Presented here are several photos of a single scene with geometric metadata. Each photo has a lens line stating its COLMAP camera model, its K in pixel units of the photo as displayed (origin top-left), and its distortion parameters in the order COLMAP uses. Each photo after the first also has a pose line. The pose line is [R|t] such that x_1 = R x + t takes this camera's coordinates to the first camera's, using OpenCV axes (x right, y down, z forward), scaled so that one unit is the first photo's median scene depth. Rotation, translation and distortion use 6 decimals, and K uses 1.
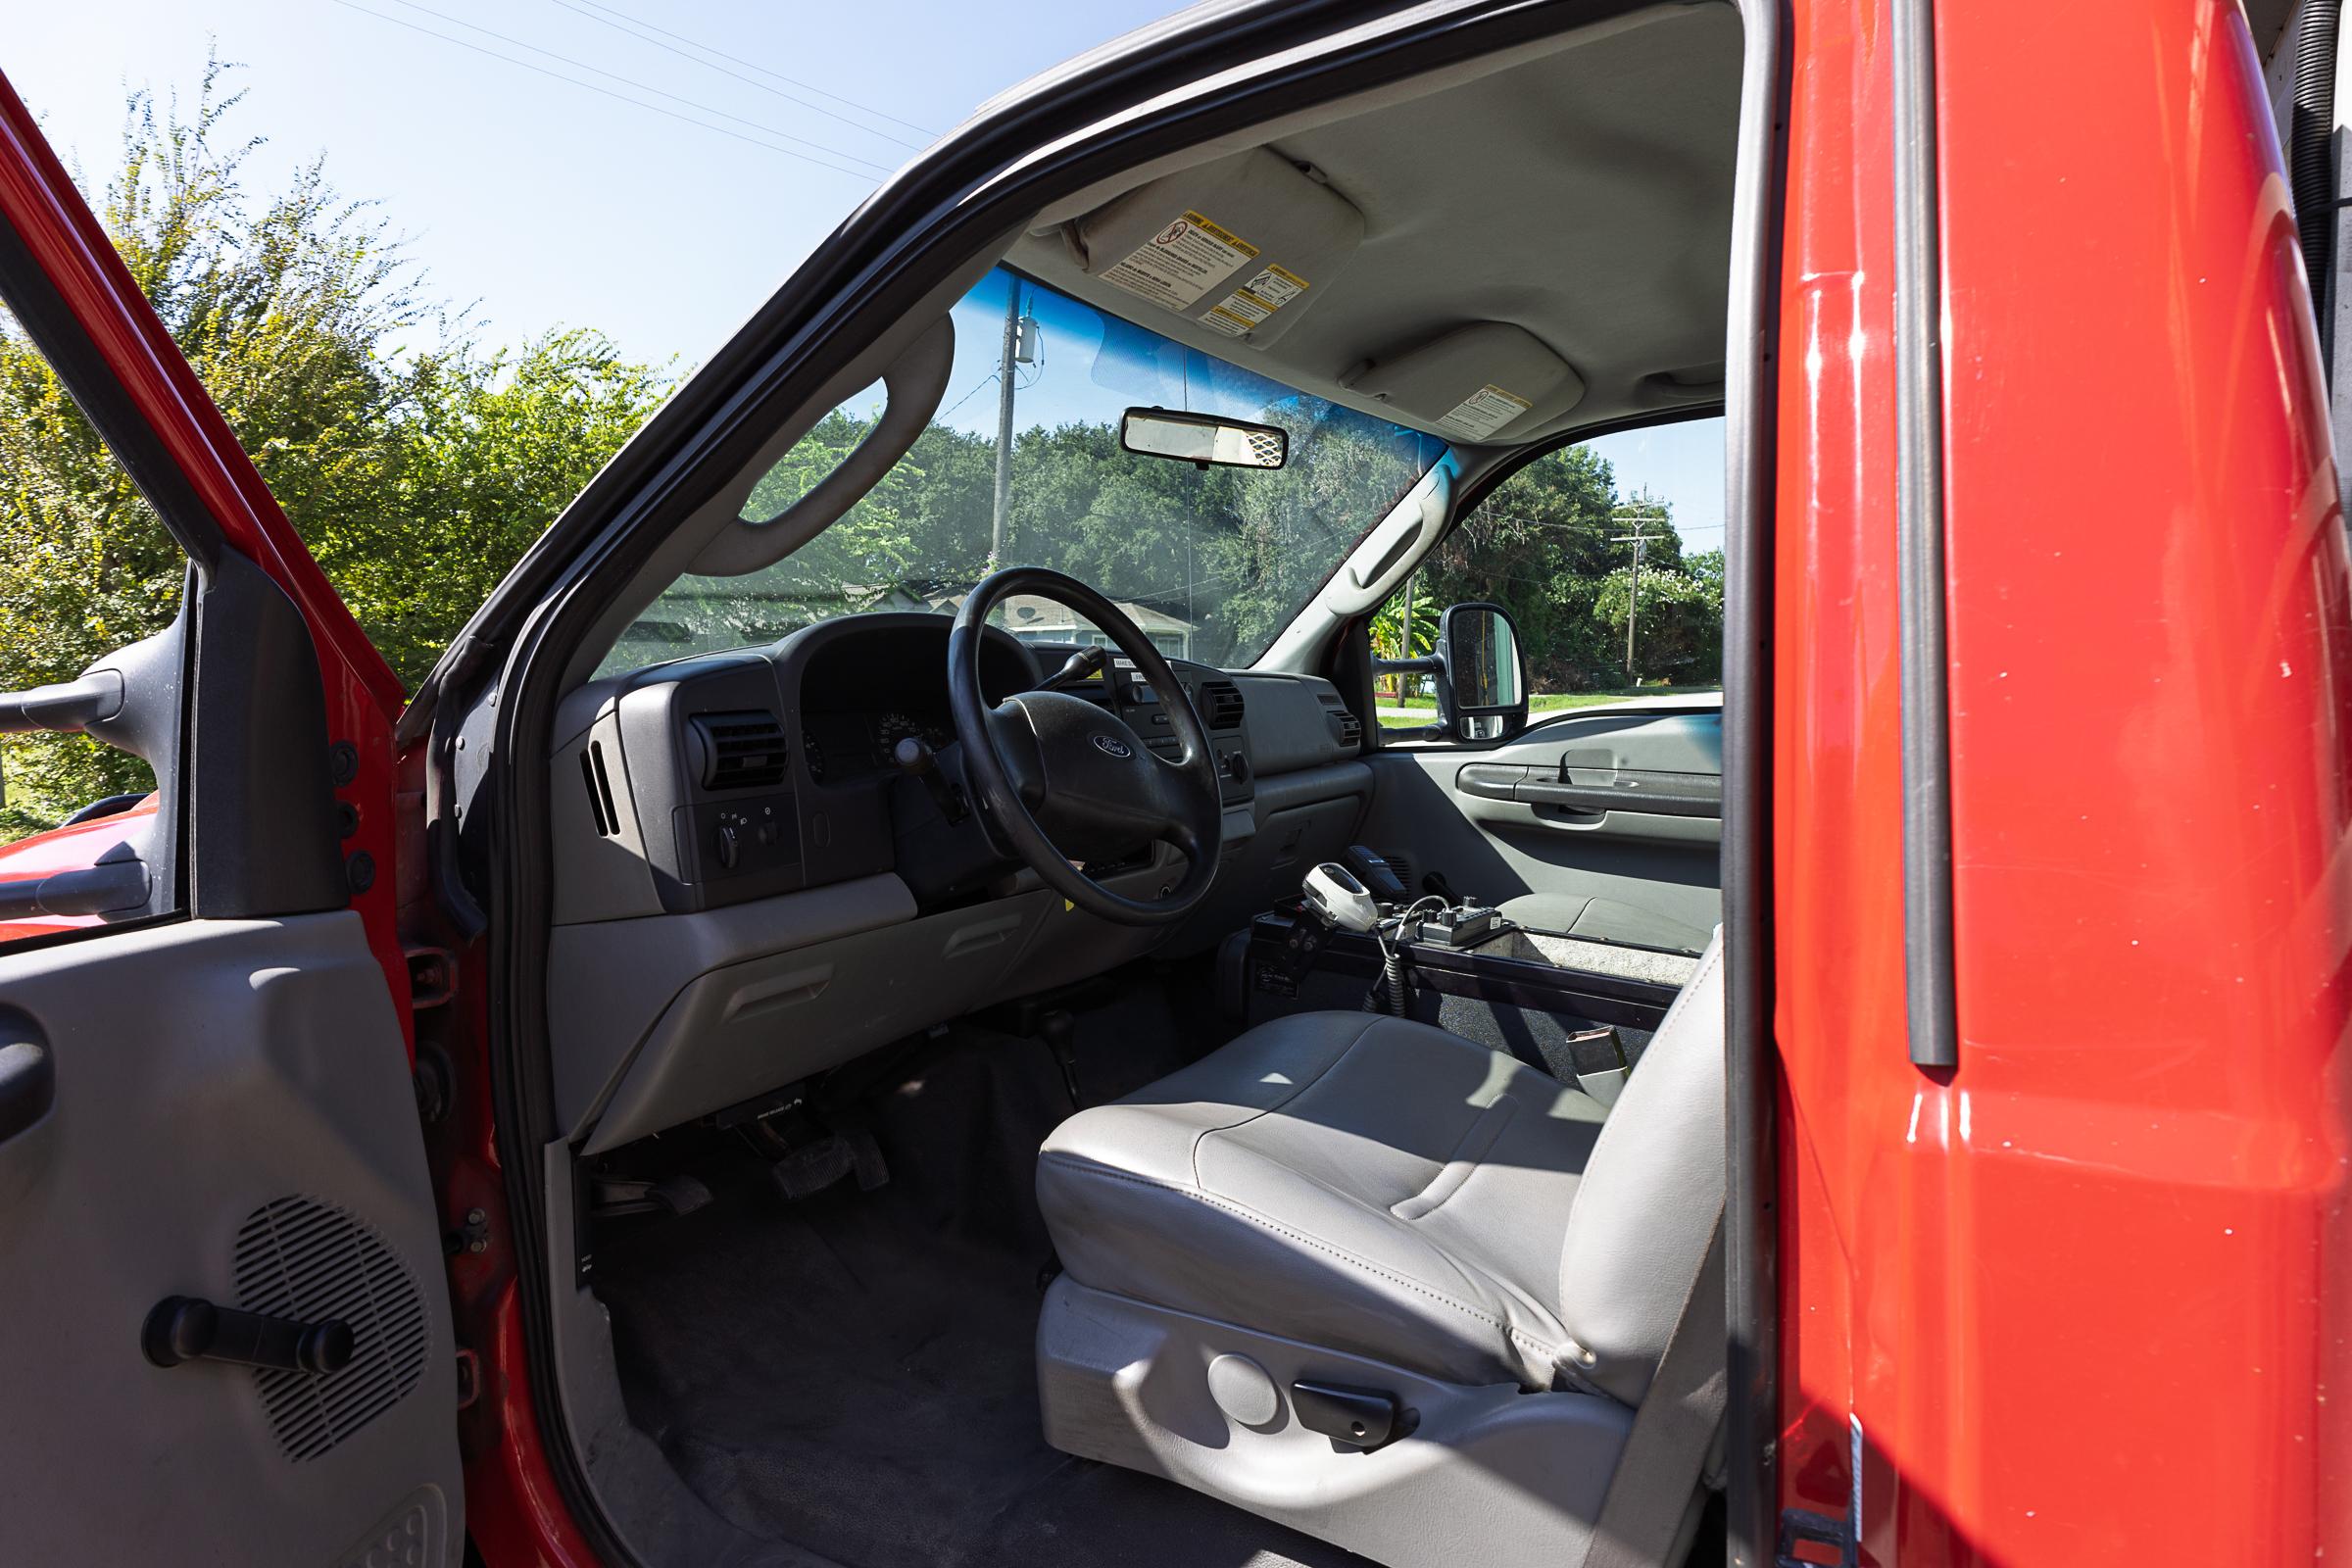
lens RADIAL K [[1324.5, 0, 1187.2], [0, 1324.5, 780.5], [0, 0, 1]] dist [0.000522, -0.000913]
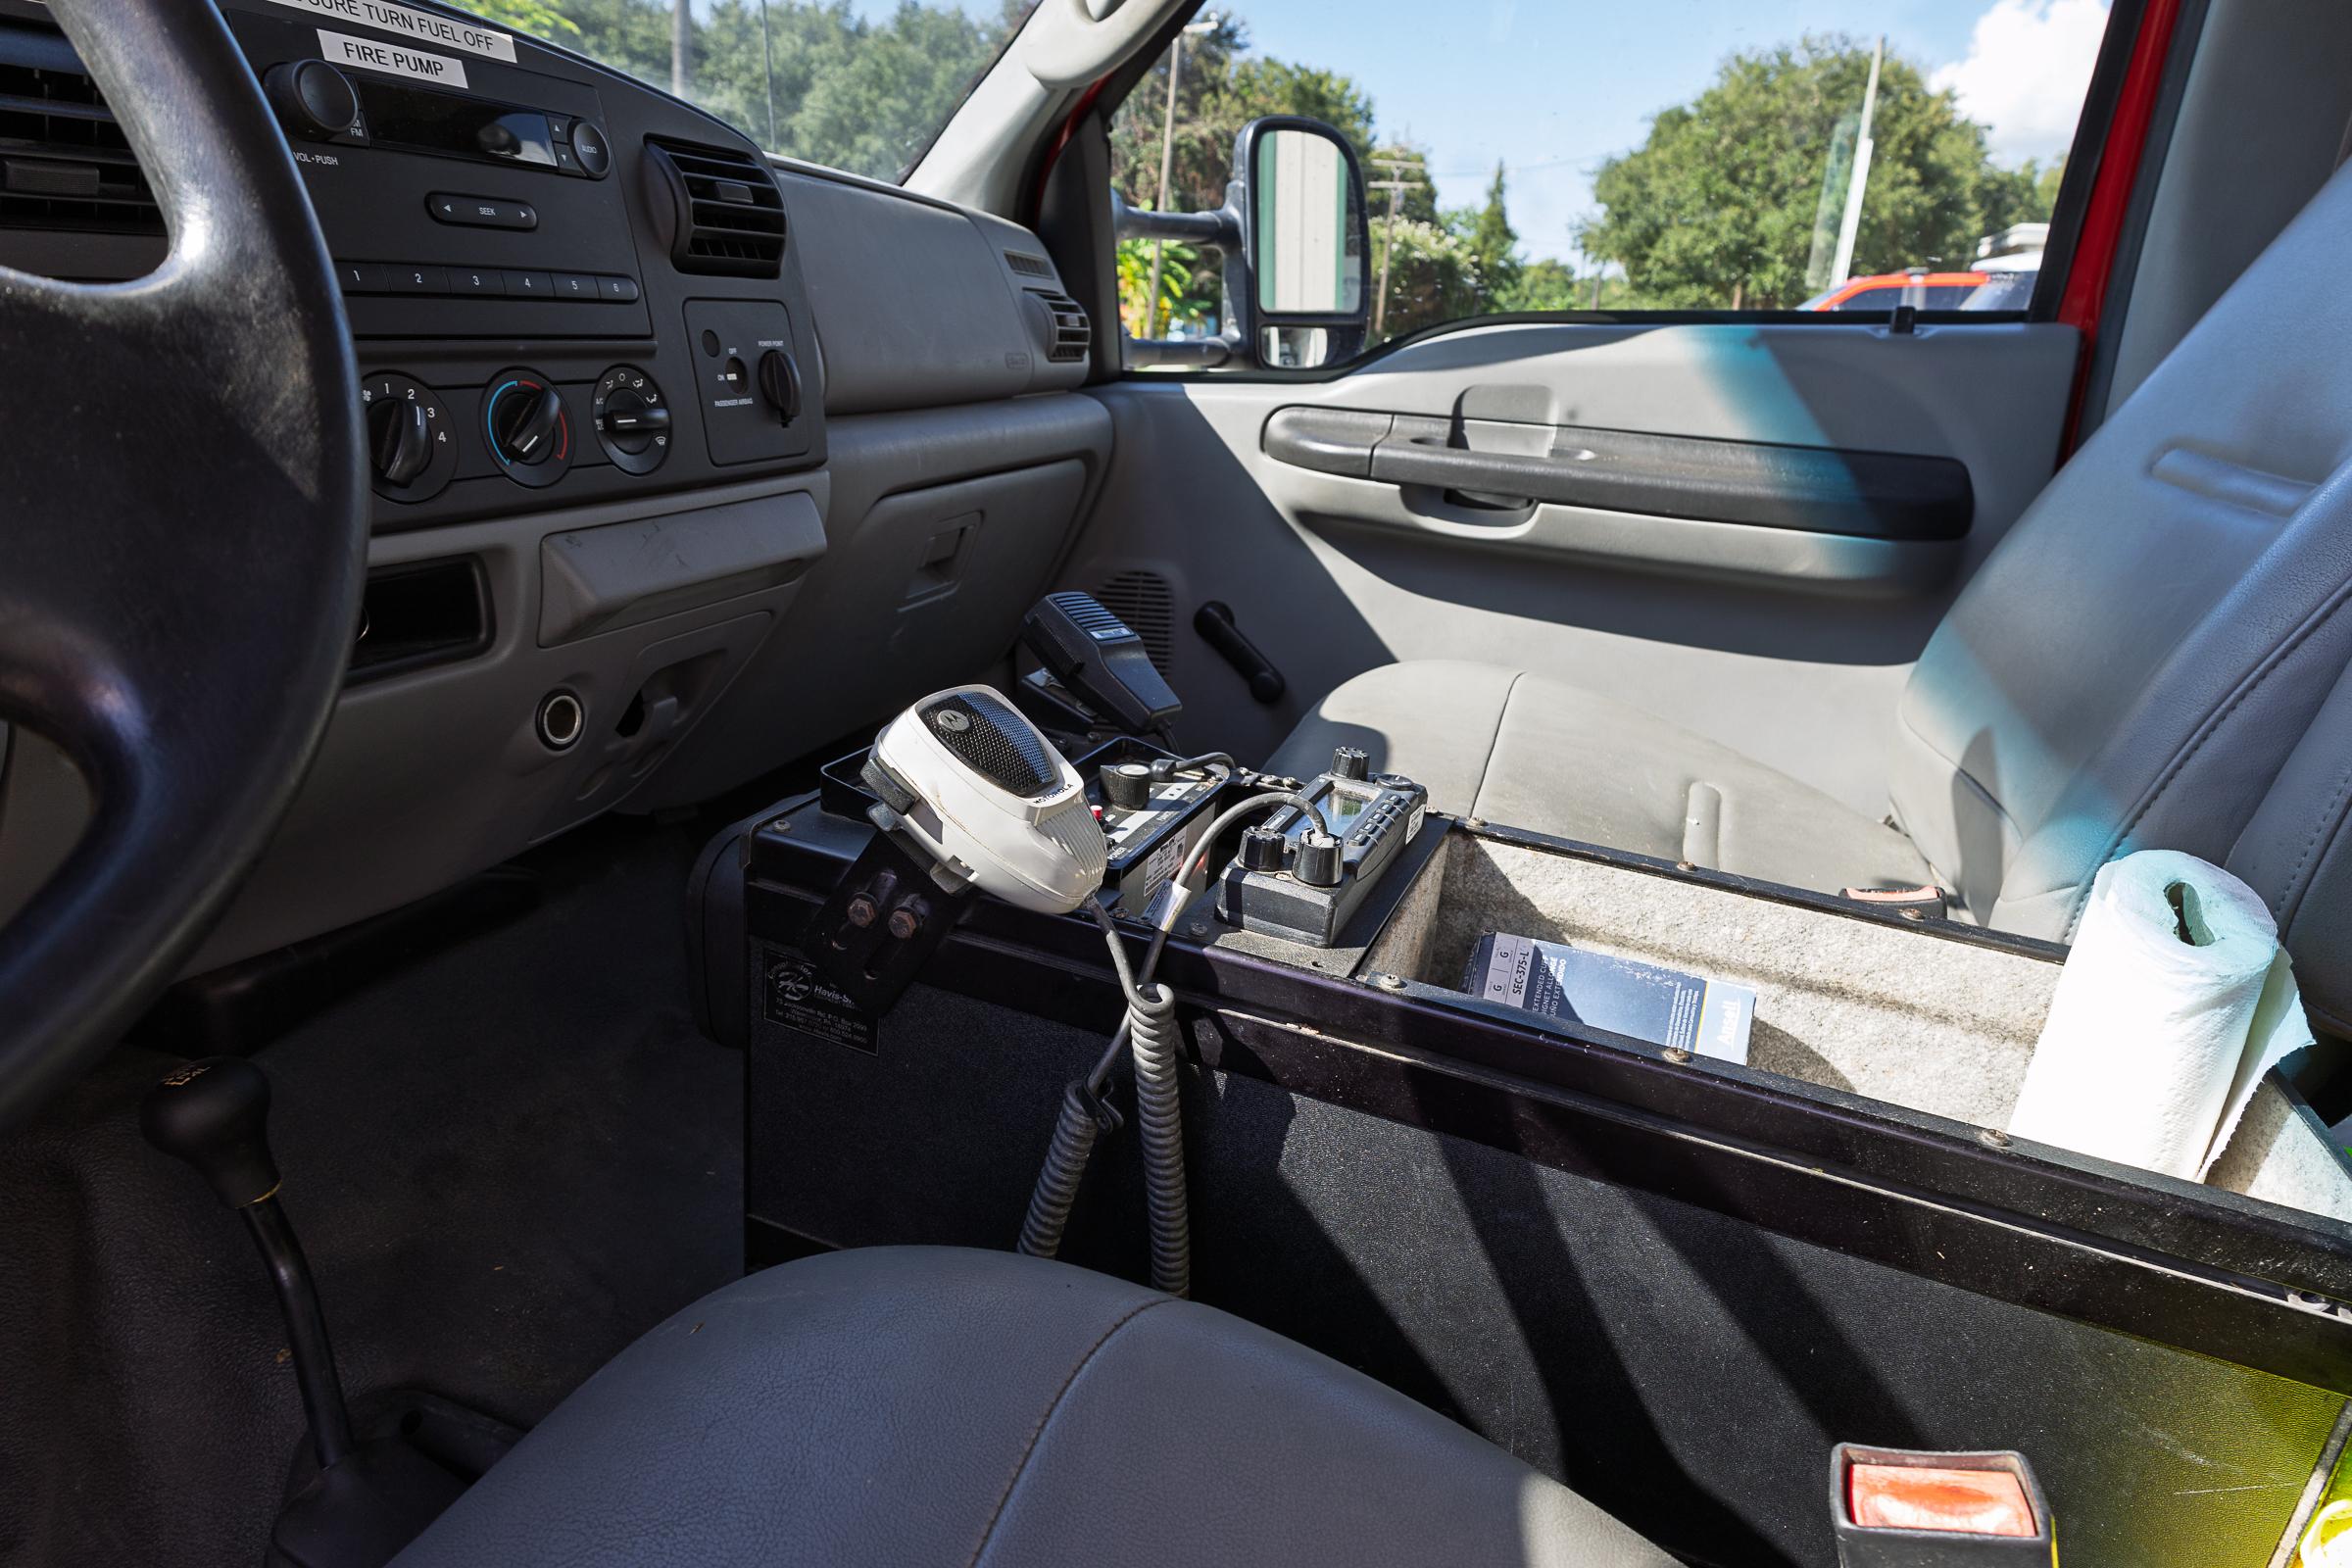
lens RADIAL K [[1285.2, 0, 1181.4], [0, 1285.2, 772.4], [0, 0, 1]] dist [0.023310, -0.017122]
pose [[0.981969, -0.016021, 0.188361, 0.070196], [-0.032013, 0.967919, 0.249213, 0.002593], [-0.186311, -0.250750, 0.949954, 0.479882]]
